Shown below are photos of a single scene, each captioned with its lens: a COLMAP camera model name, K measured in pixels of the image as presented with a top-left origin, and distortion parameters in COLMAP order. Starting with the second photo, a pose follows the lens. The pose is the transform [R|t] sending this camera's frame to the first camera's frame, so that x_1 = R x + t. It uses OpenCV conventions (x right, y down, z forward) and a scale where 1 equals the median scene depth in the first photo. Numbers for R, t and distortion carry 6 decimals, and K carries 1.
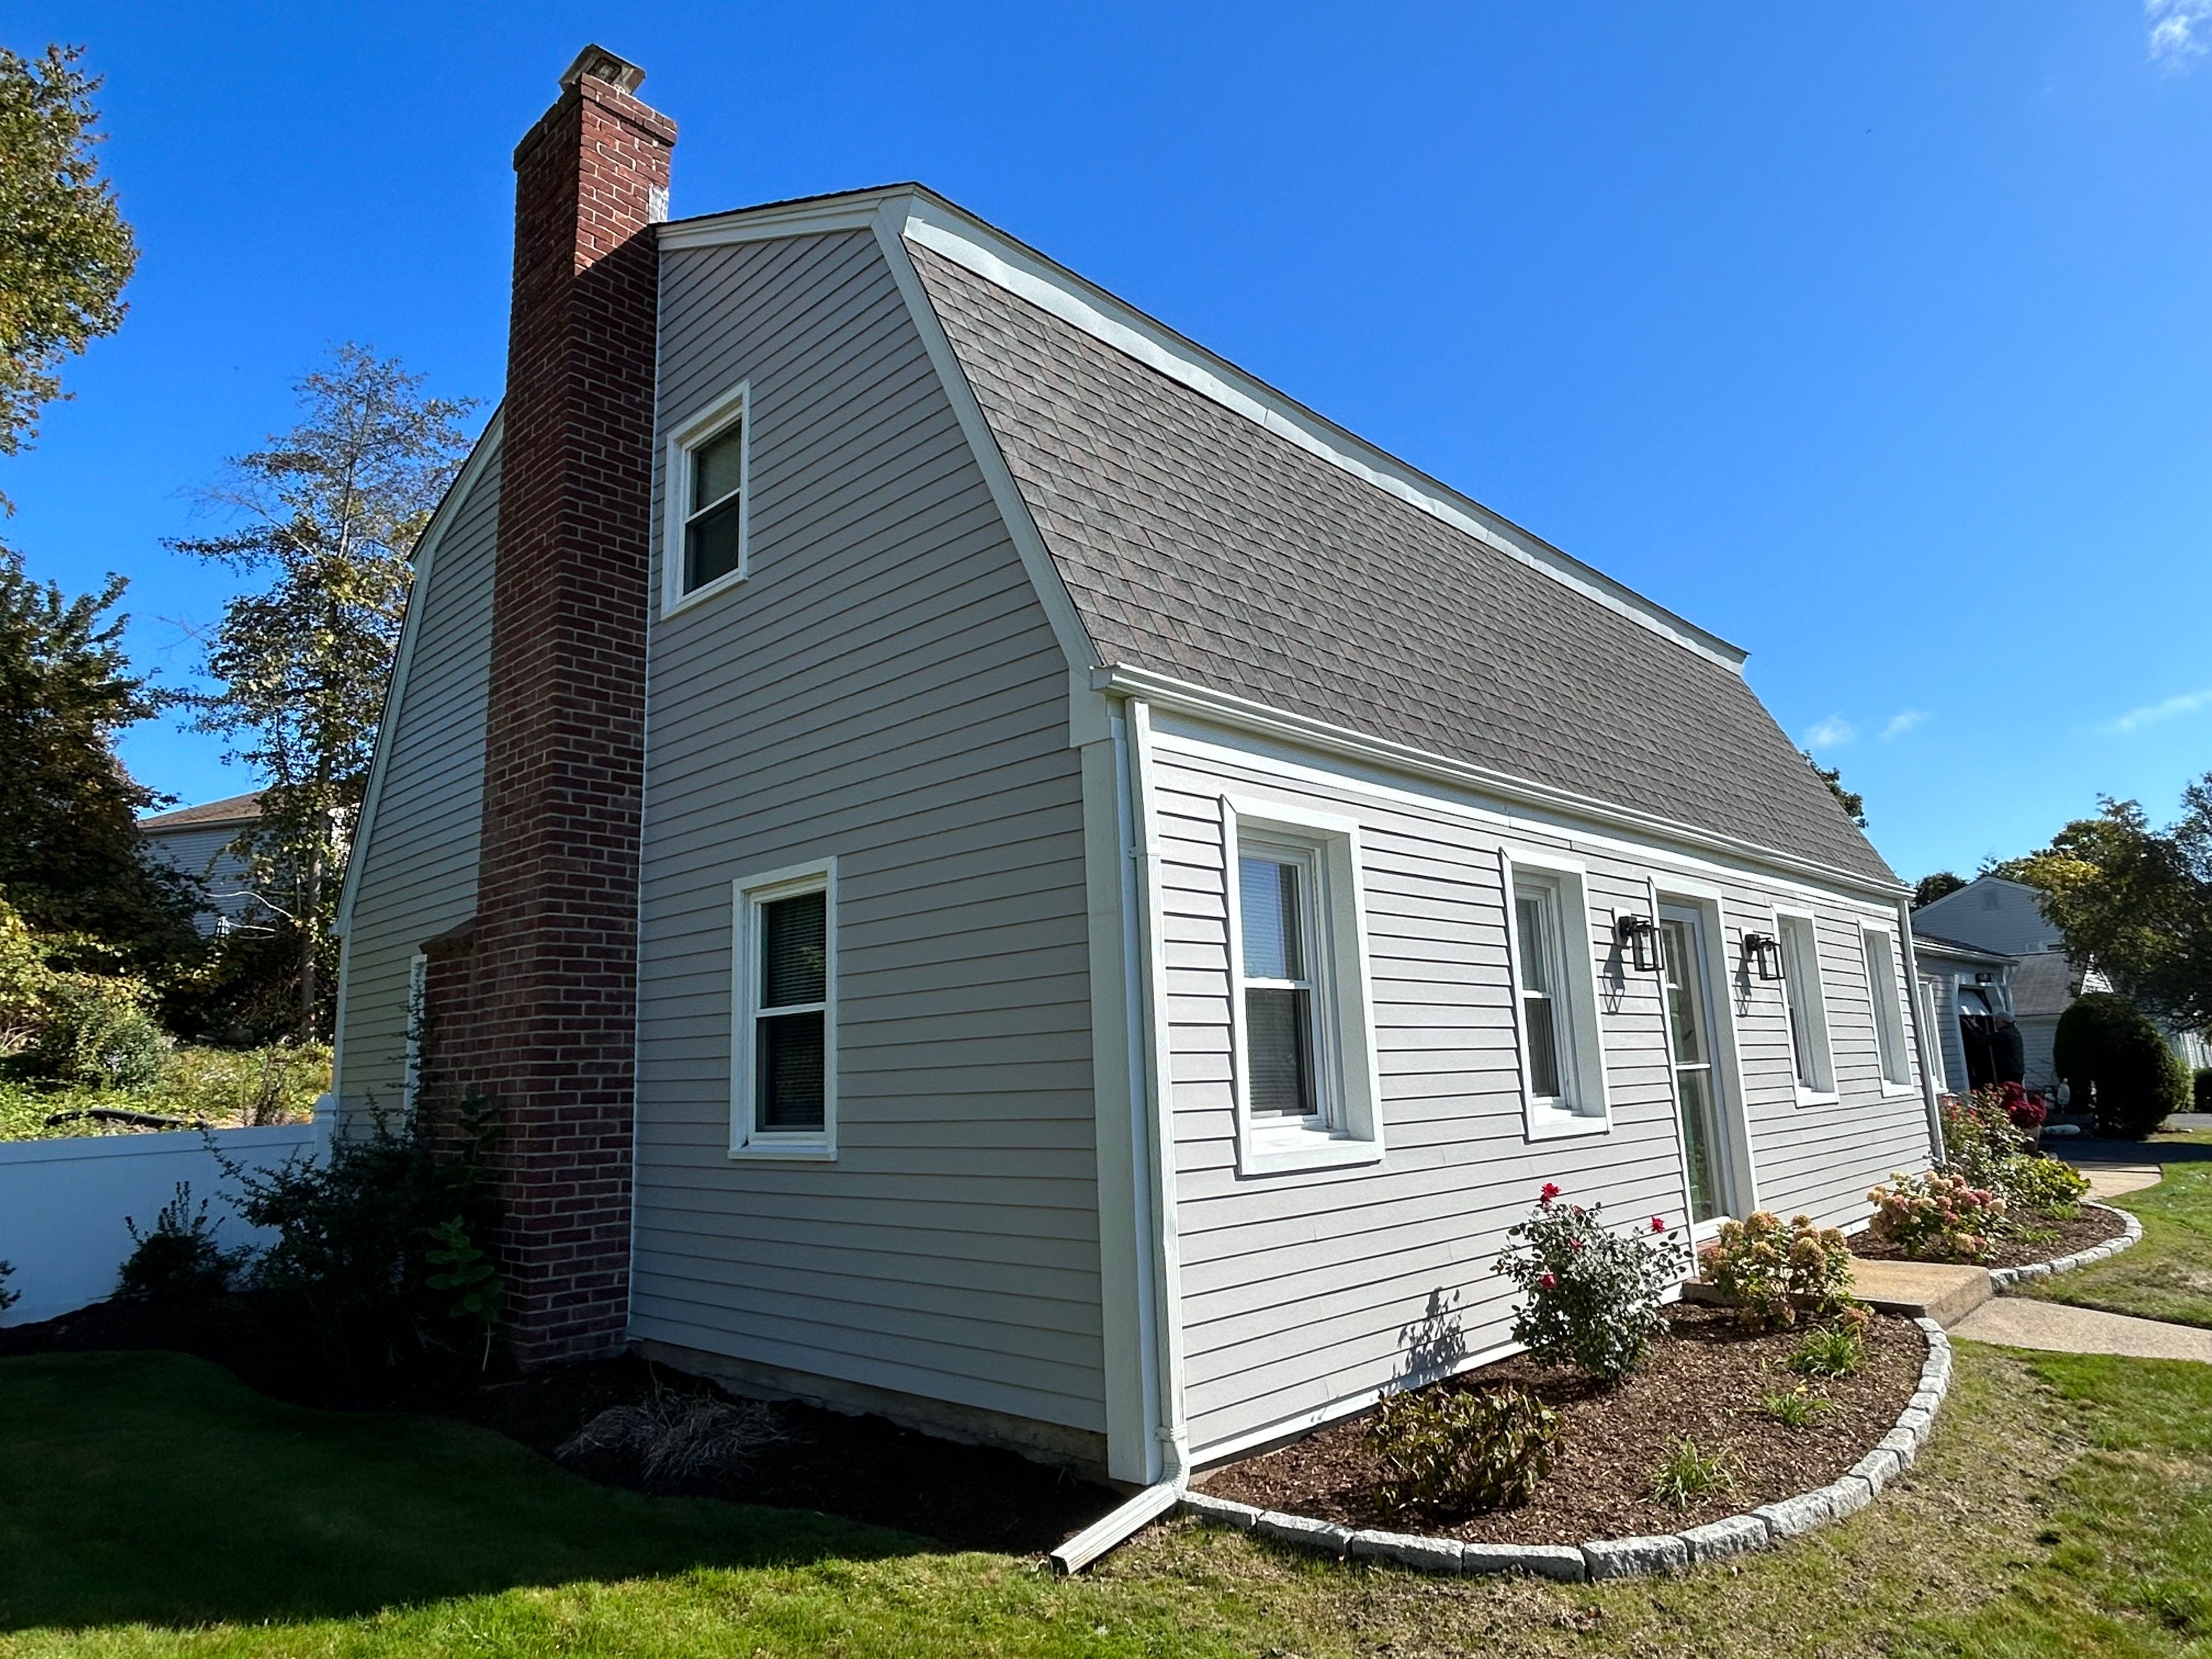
lens RADIAL K [[1355.7, 0, 1110.0], [0, 1355.7, 825.7], [0, 0, 1]] dist [-0.001455, 0.001991]
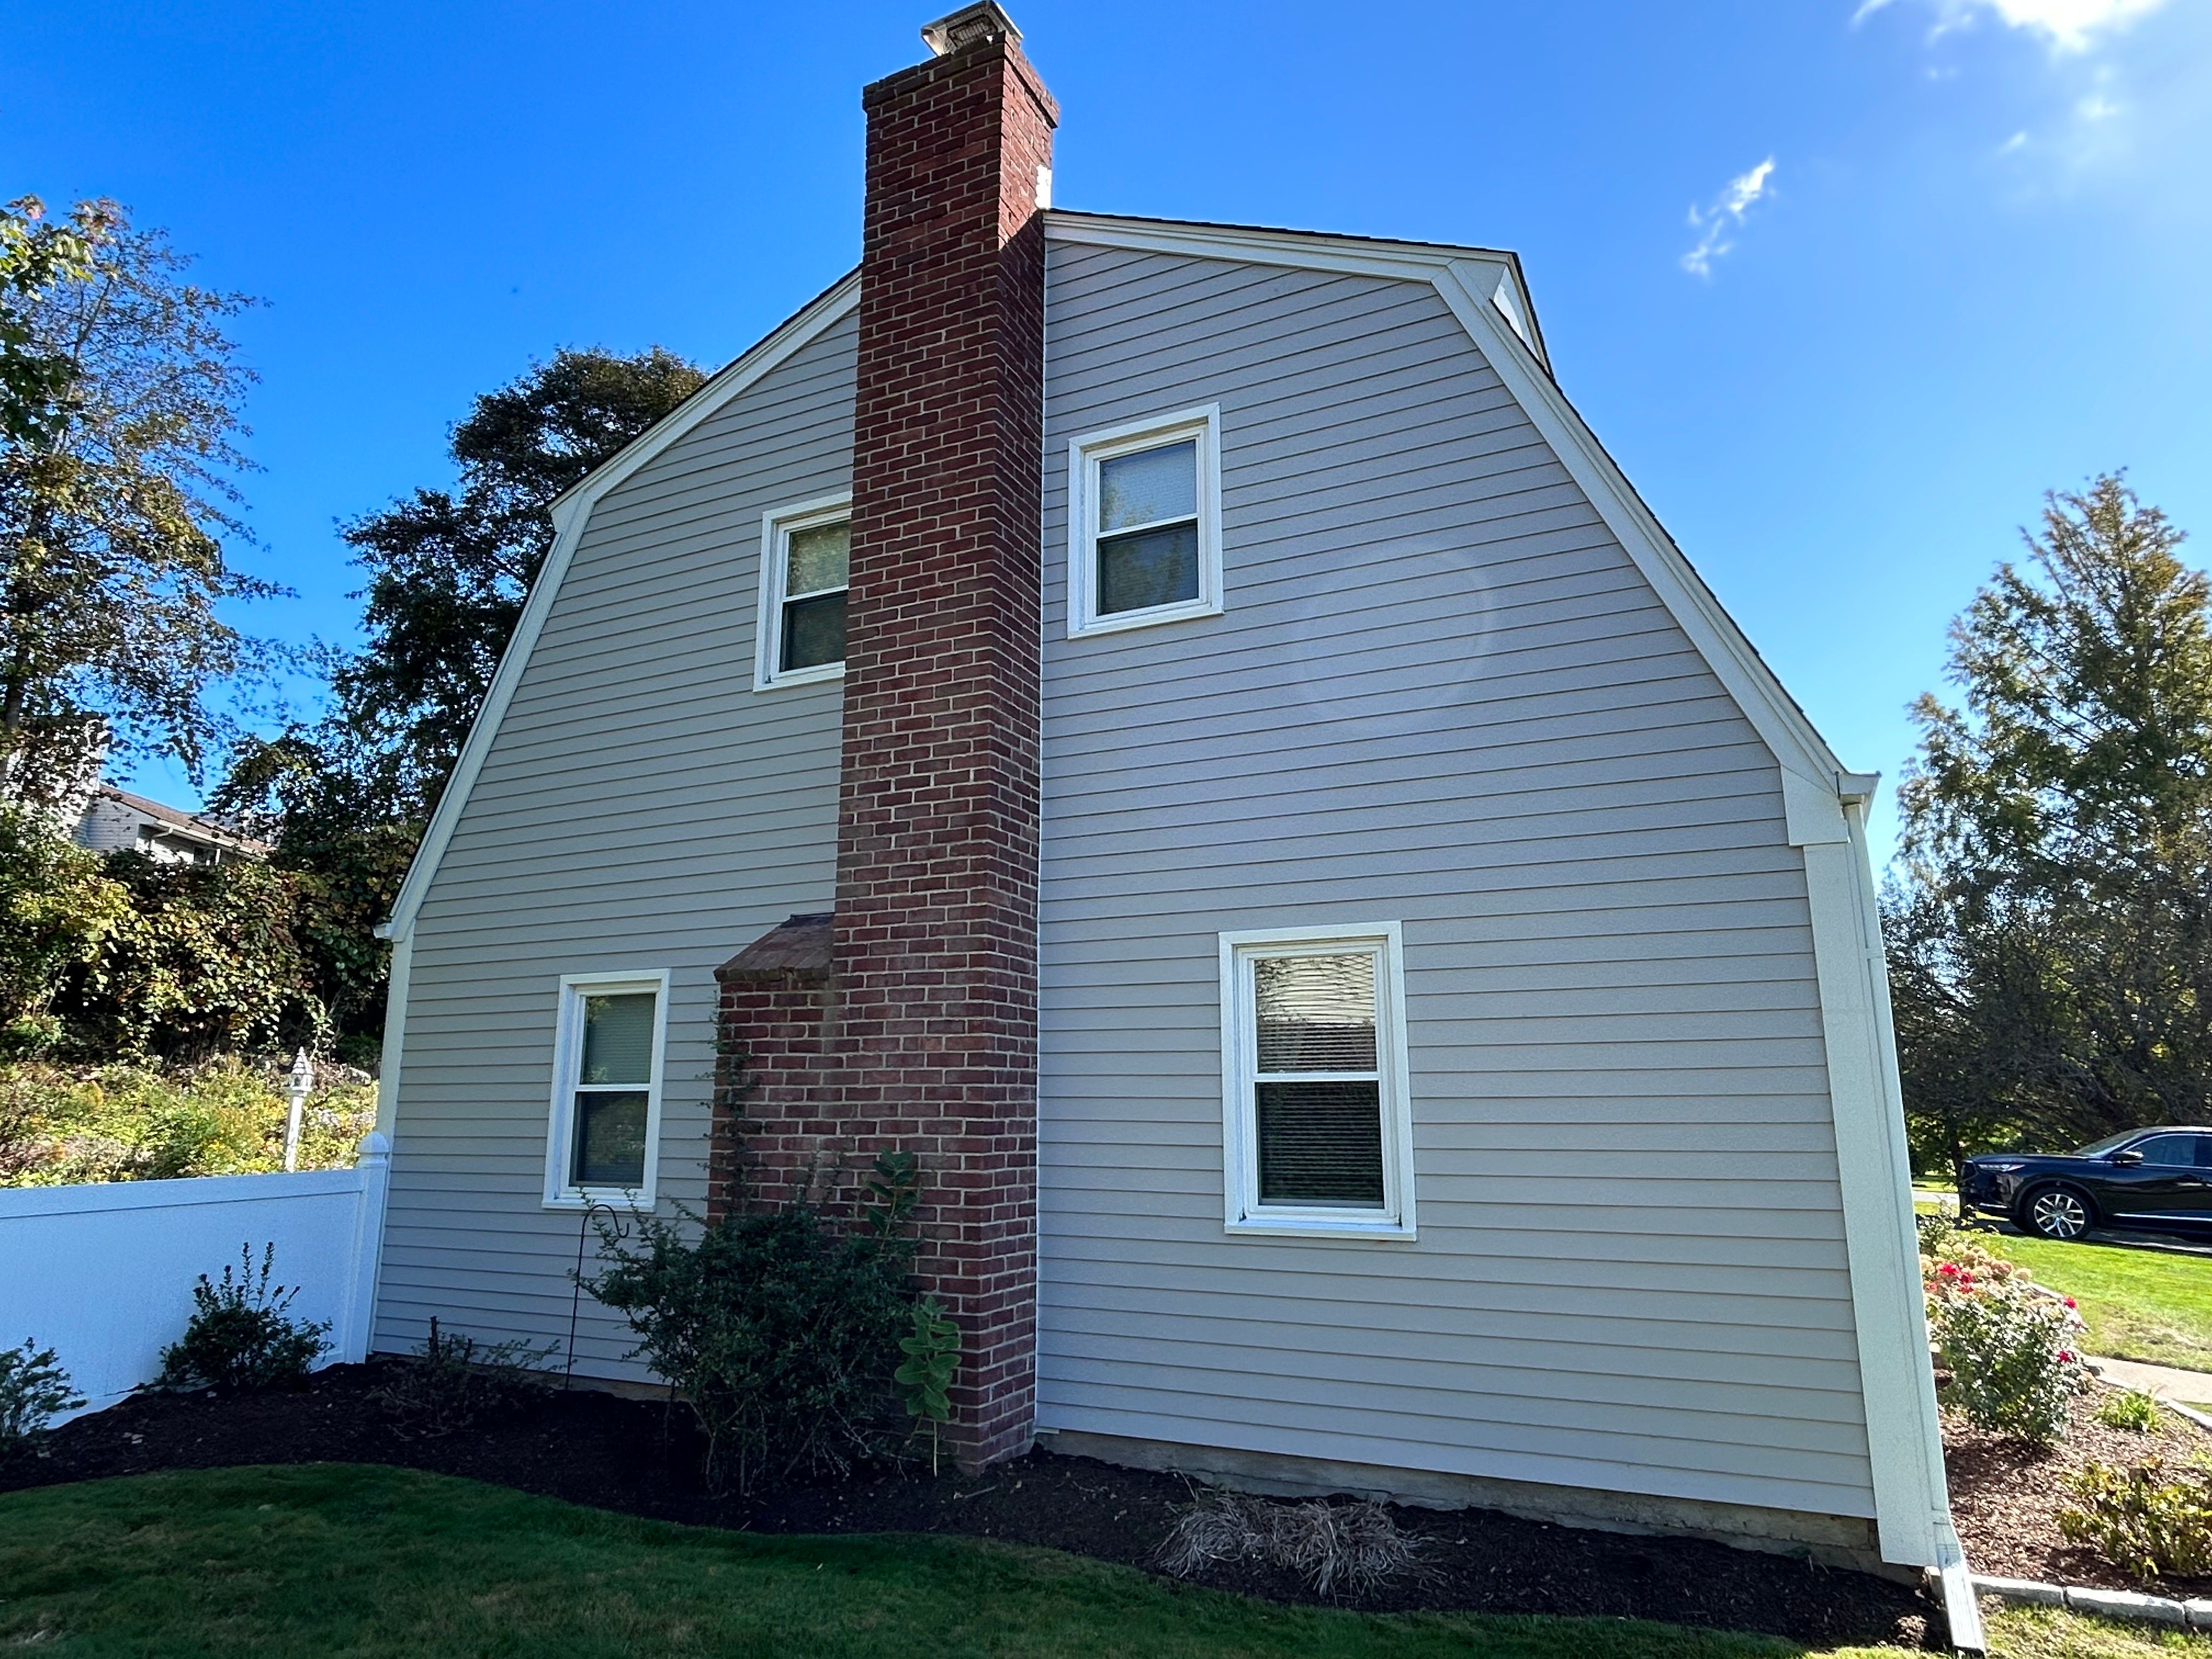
lens RADIAL K [[1355.7, 0, 1106.3], [0, 1355.7, 835.3], [0, 0, 1]] dist [-0.001455, 0.001991]
pose [[0.951505, 0.094633, 0.292718, -0.600721], [-0.087969, 0.995477, -0.035876, 0.013299], [-0.294789, 0.008386, 0.955526, 0.122303]]
